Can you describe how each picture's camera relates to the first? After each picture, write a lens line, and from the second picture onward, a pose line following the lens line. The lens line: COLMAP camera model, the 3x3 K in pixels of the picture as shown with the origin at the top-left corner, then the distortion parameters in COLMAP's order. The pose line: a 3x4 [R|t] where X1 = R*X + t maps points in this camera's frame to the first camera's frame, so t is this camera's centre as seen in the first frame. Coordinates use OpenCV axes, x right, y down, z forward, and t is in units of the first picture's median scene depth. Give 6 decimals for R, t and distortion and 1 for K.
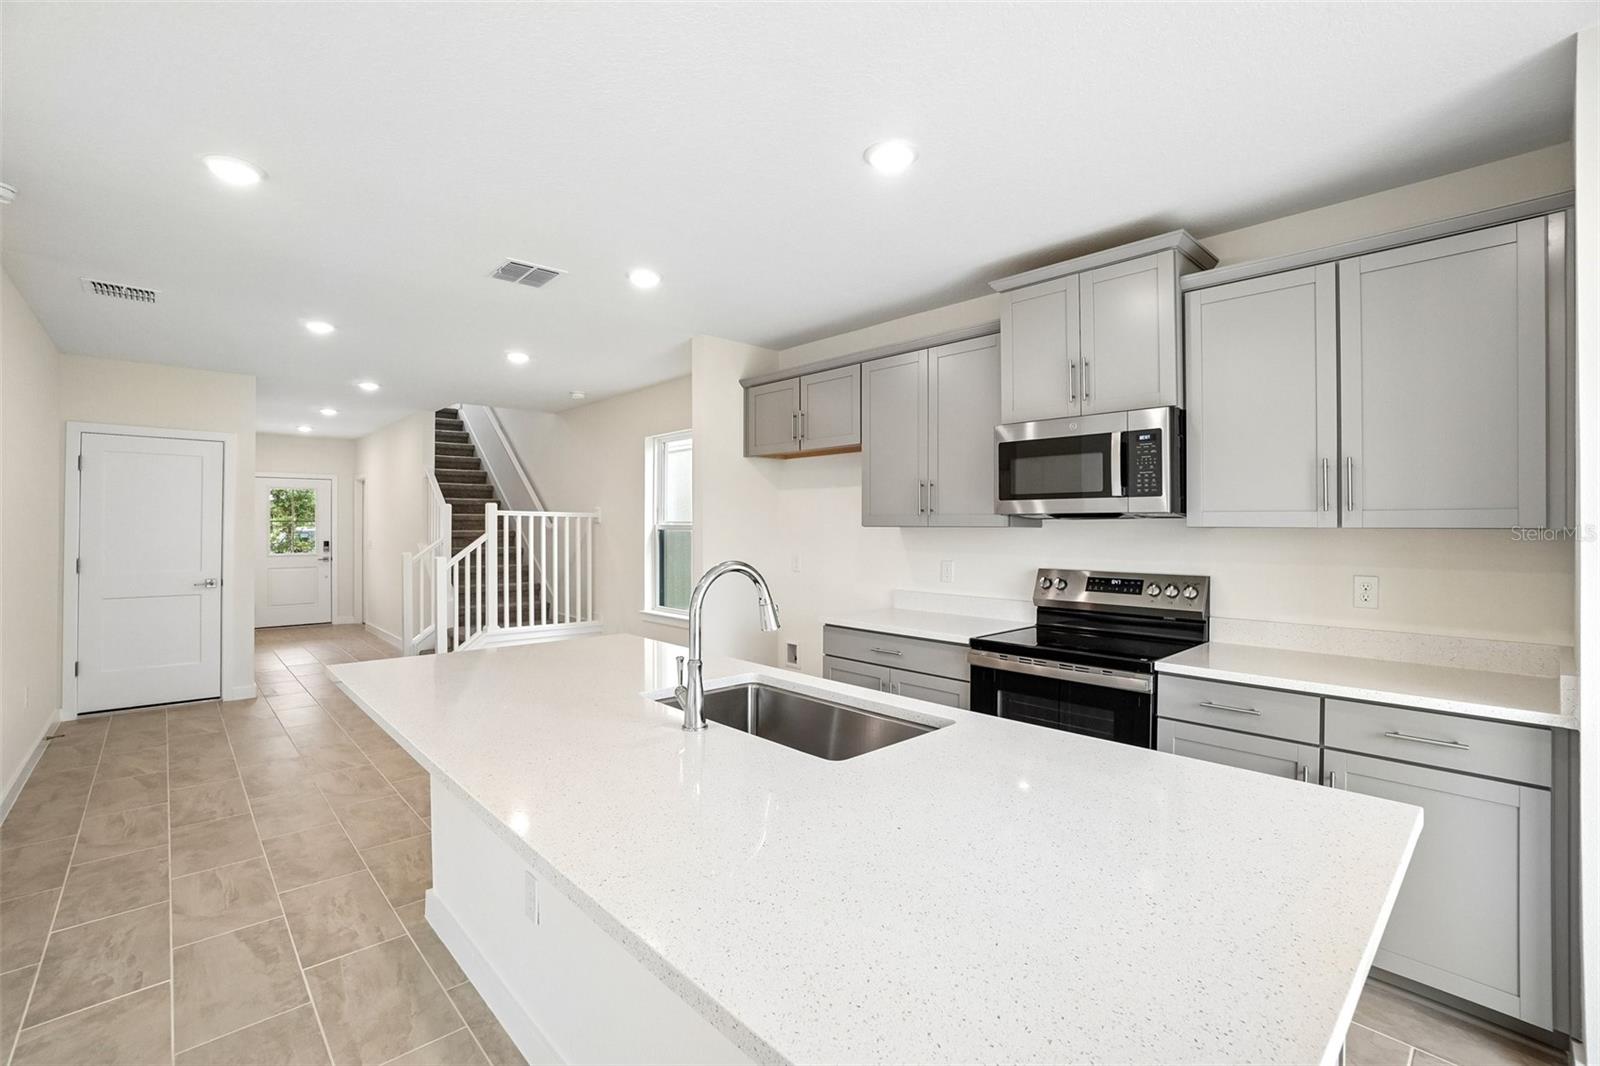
lens RADIAL K [[707.3, 0, 800.4], [0, 707.3, 524.6], [0, 0, 1]] dist [-0.060149, 0.023776]
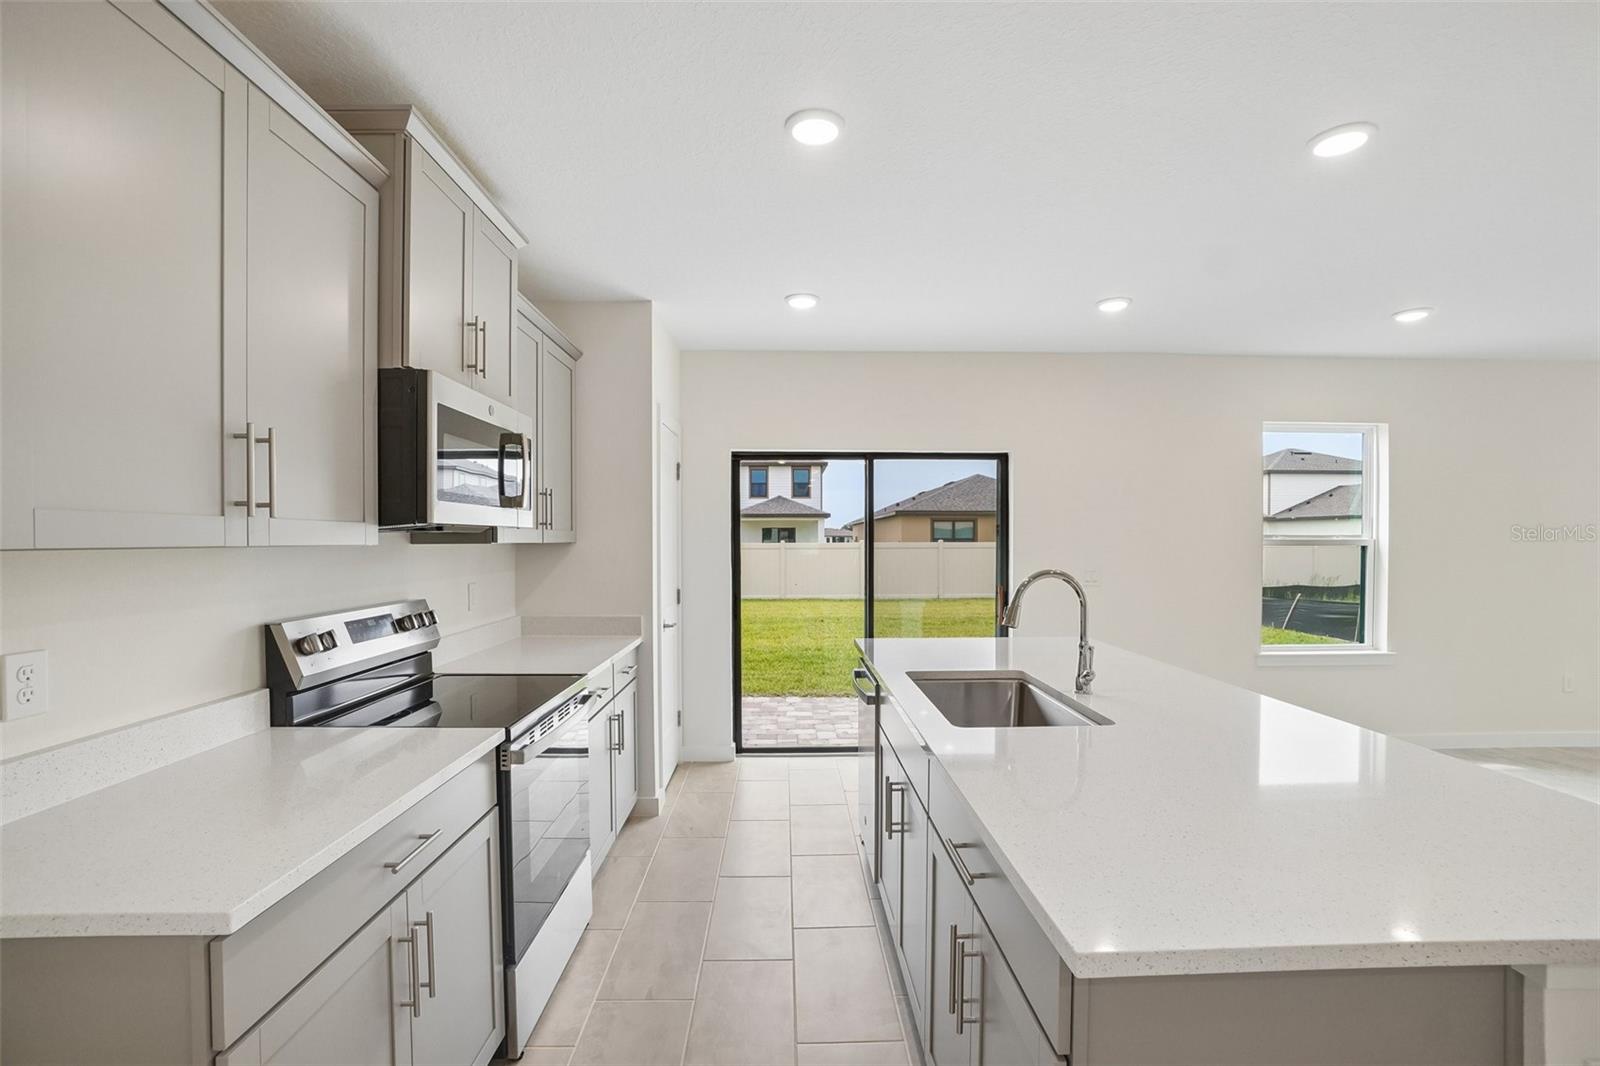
lens RADIAL K [[710.8, 0, 799.9], [0, 710.8, 550.0], [0, 0, 1]] dist [-0.064467, -0.000356]
pose [[-0.743221, -0.011013, 0.668956, -0.314124], [-0.001213, 0.999885, 0.015113, -0.001802], [-0.669045, 0.010421, -0.743149, 1.157106]]
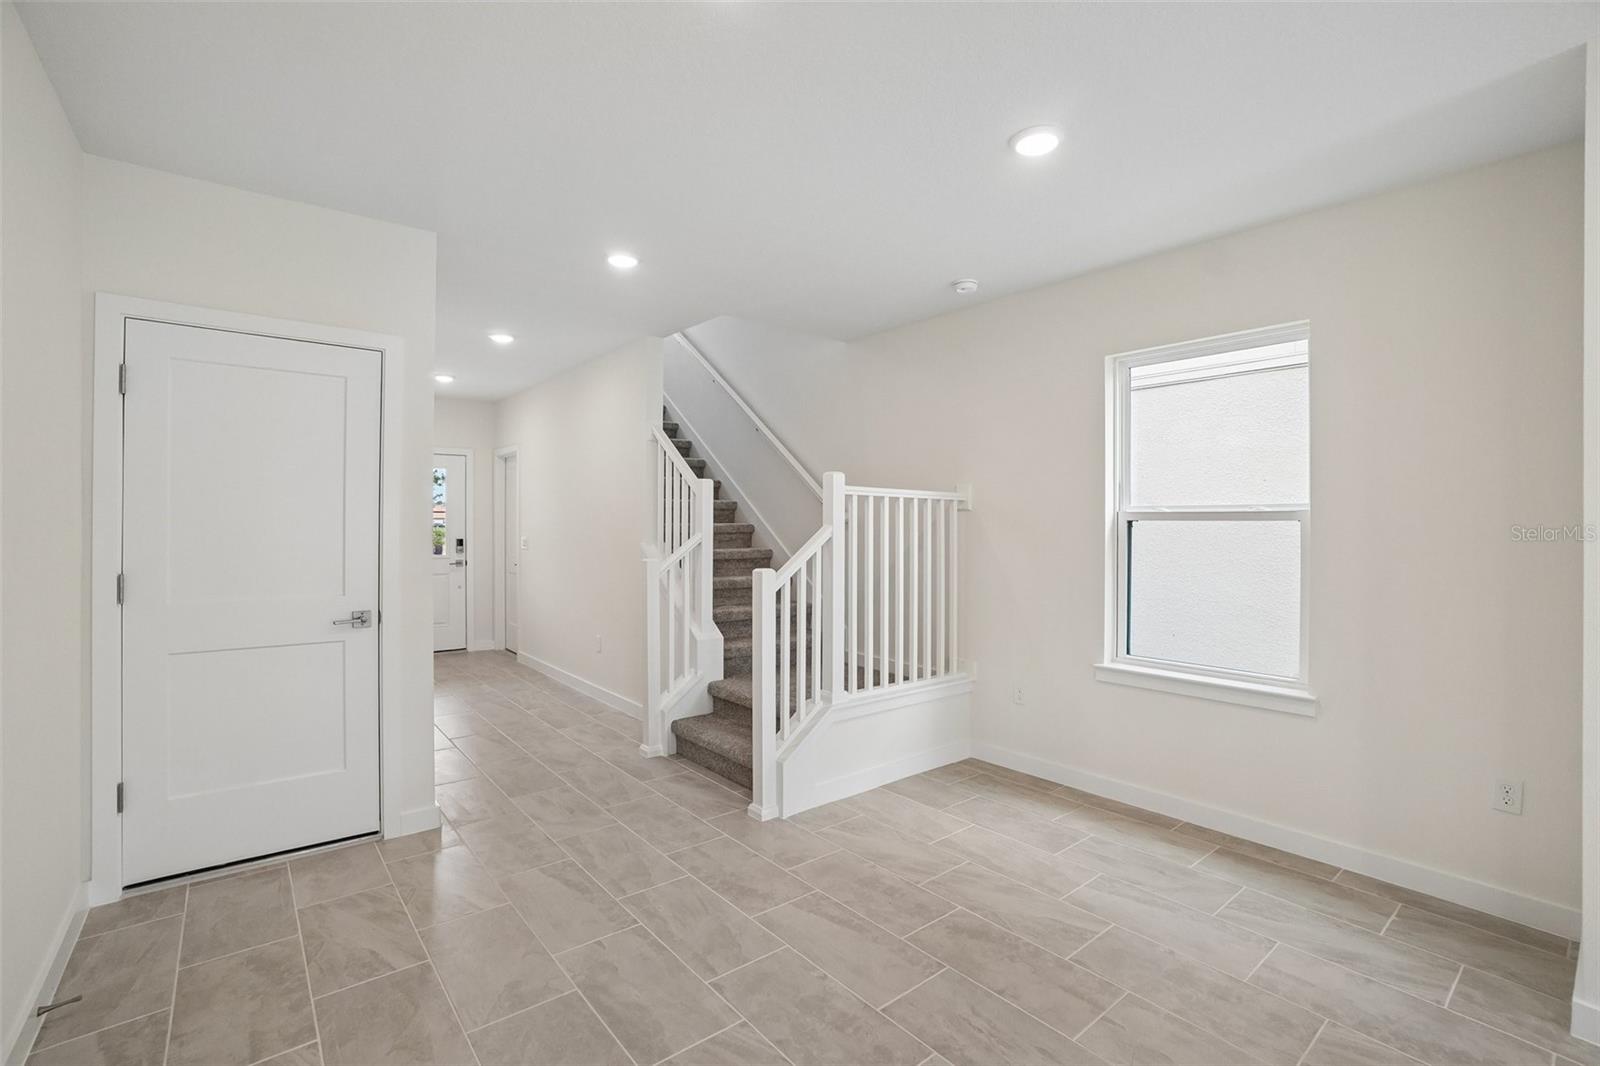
lens RADIAL K [[712.8, 0, 803.3], [0, 712.8, 531.0], [0, 0, 1]] dist [-0.063408, 0.023637]
pose [[0.998052, 0.002704, -0.062330, -0.793805], [-0.002000, 0.999933, 0.011361, 0.018298], [0.062357, -0.011215, 0.997991, 0.793782]]
